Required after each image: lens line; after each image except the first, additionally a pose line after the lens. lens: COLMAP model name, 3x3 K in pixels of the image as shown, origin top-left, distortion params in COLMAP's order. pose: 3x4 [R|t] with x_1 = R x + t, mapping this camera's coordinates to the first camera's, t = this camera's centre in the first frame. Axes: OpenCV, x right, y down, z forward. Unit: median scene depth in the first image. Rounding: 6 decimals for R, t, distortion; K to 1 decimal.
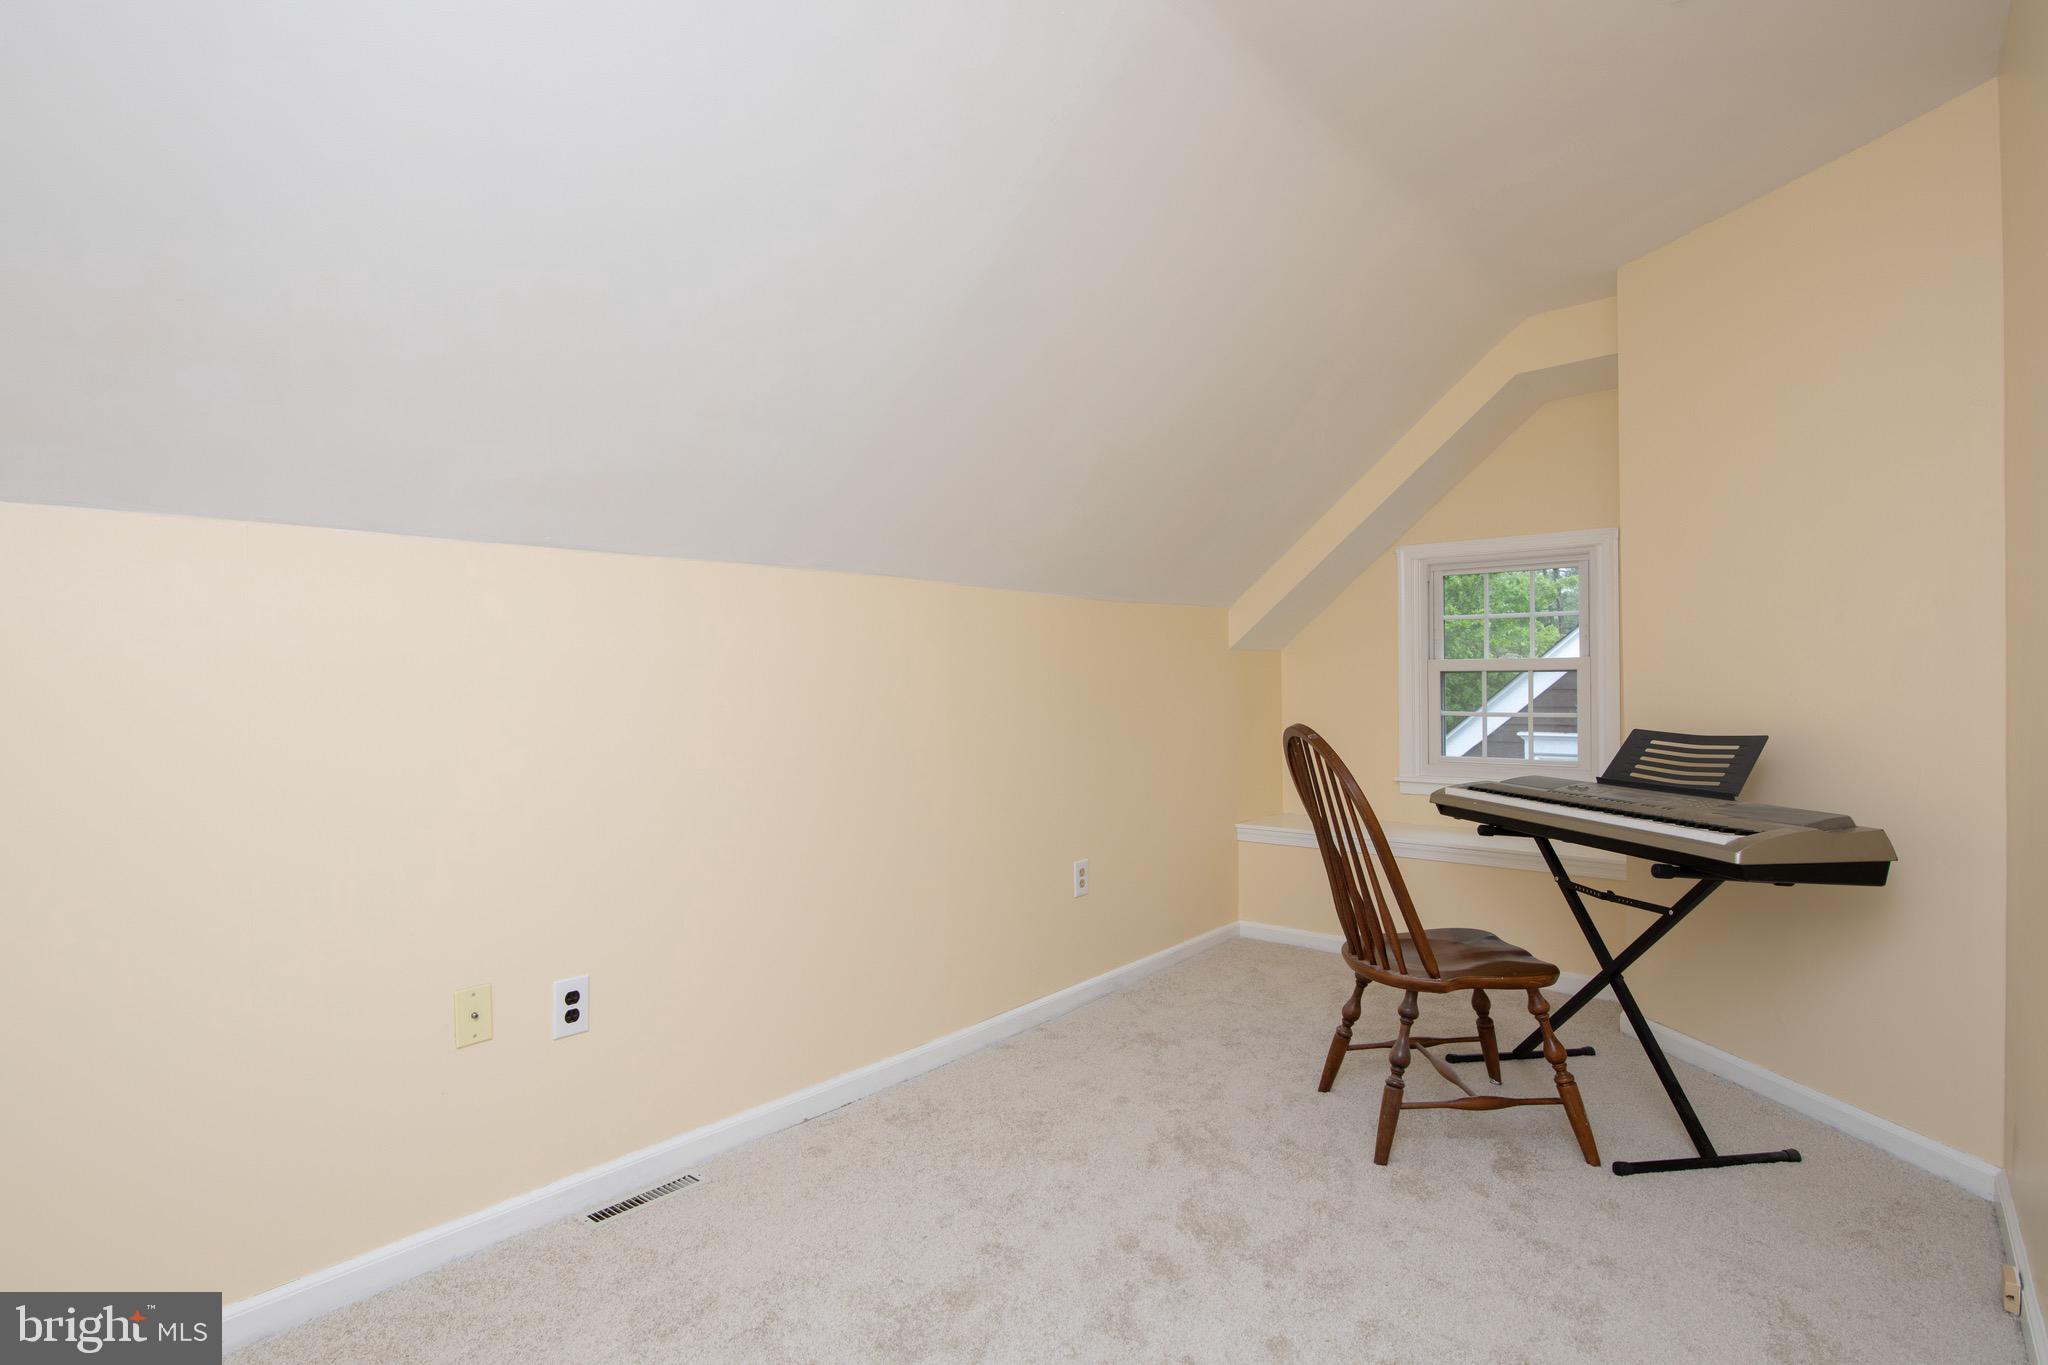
lens RADIAL K [[1049.4, 0, 1021.2], [0, 1049.4, 682.8], [0, 0, 1]] dist [-0.005250, -0.000391]
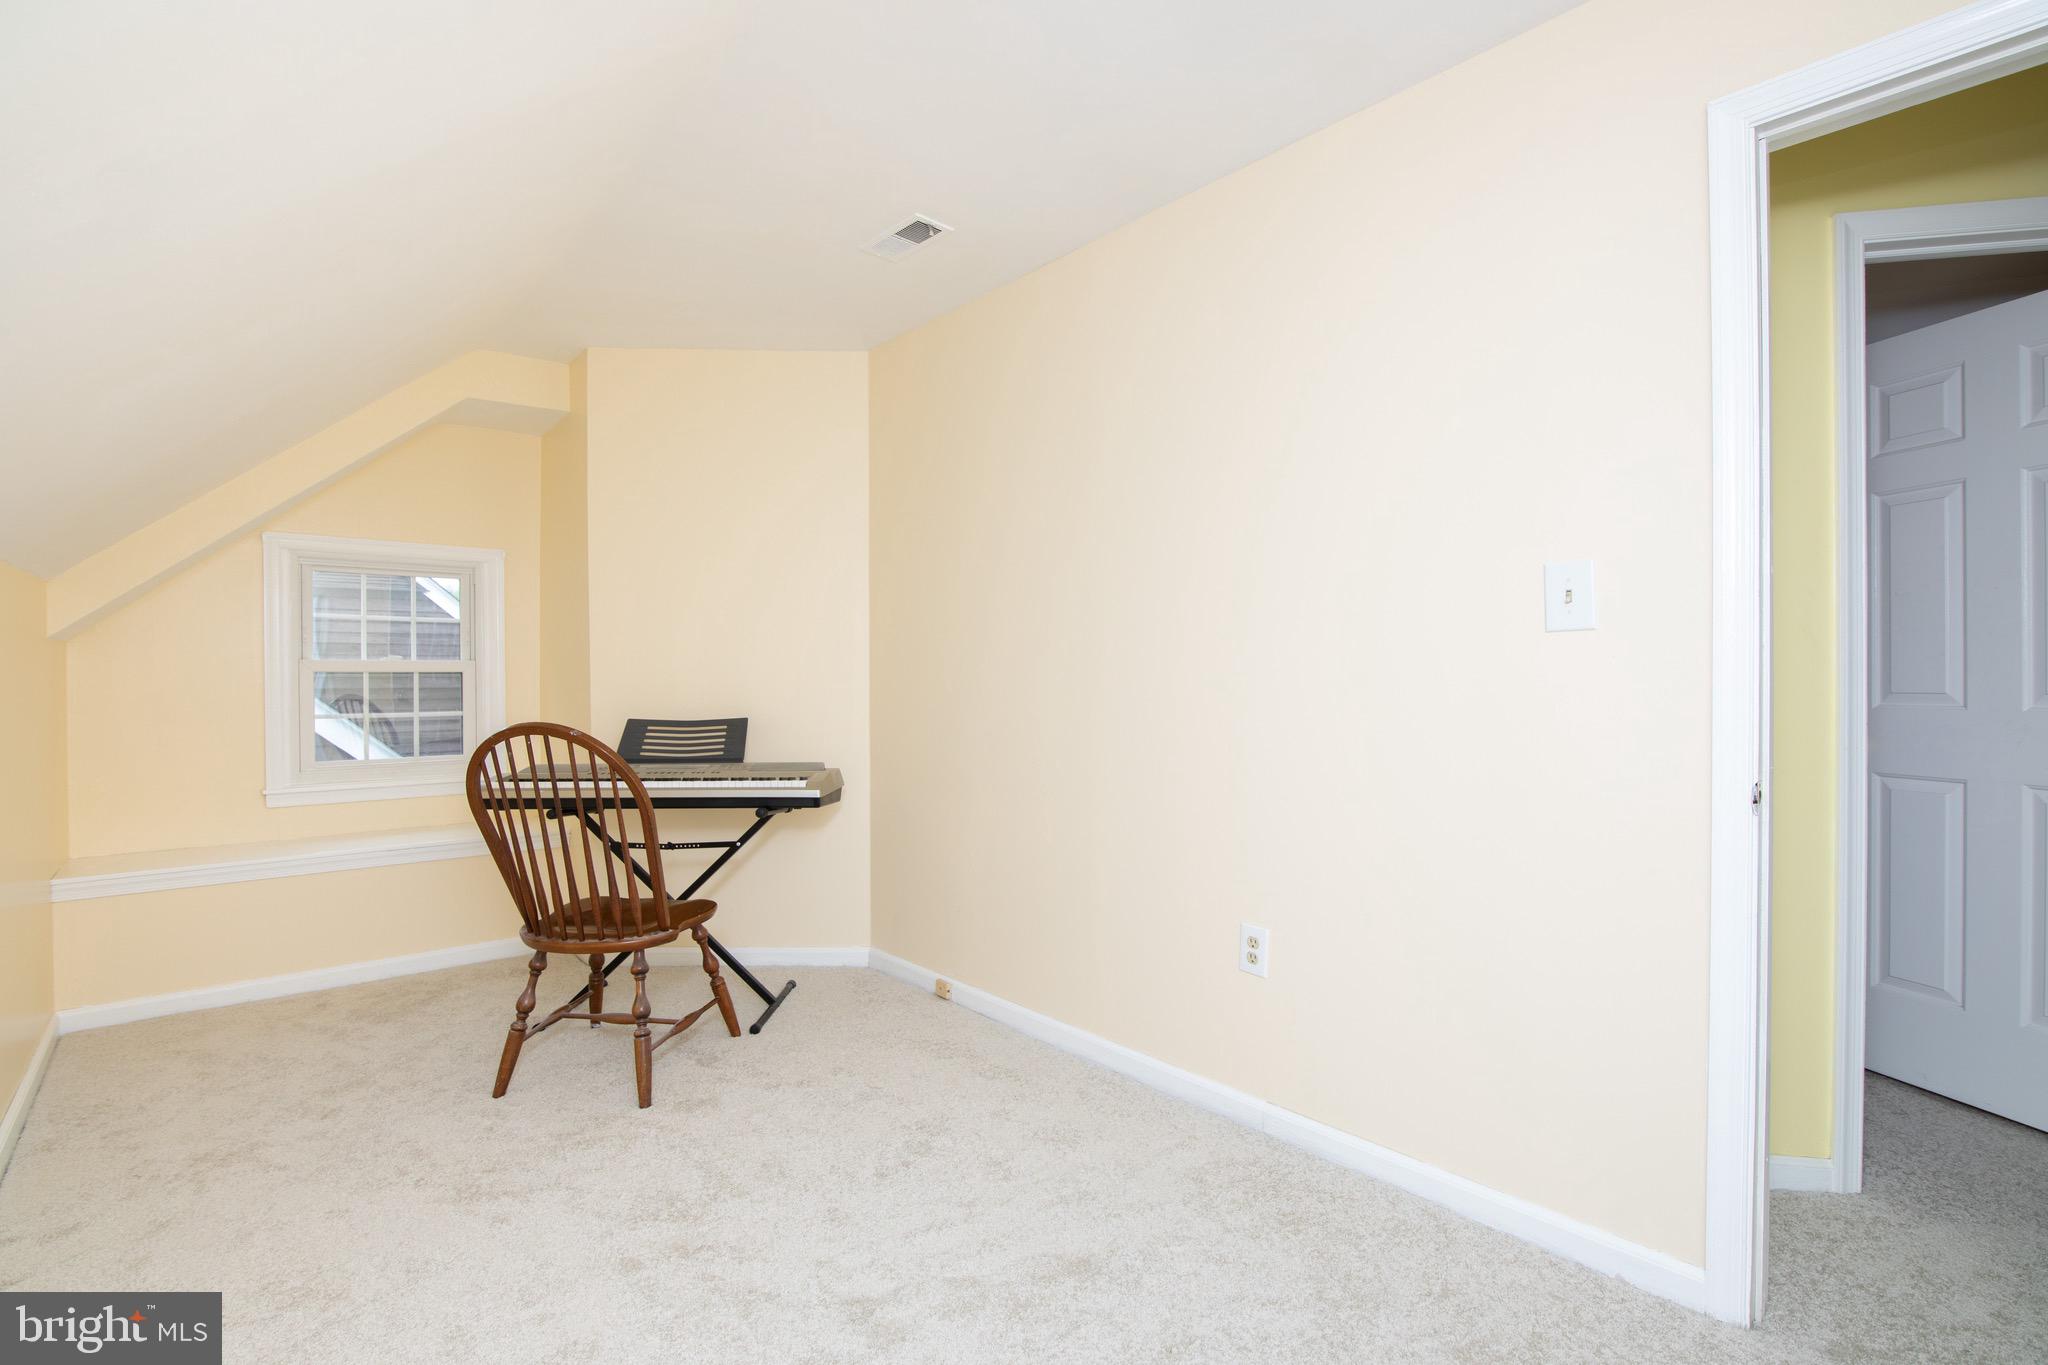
lens RADIAL K [[937.3, 0, 1020.9], [0, 937.3, 682.7], [0, 0, 1]] dist [-0.000839, -0.000180]
pose [[0.157161, 0.000963, 0.987573, -0.506762], [0.003697, 0.999992, -0.001563, 0.003869], [-0.987566, 0.003897, 0.157156, 0.375123]]
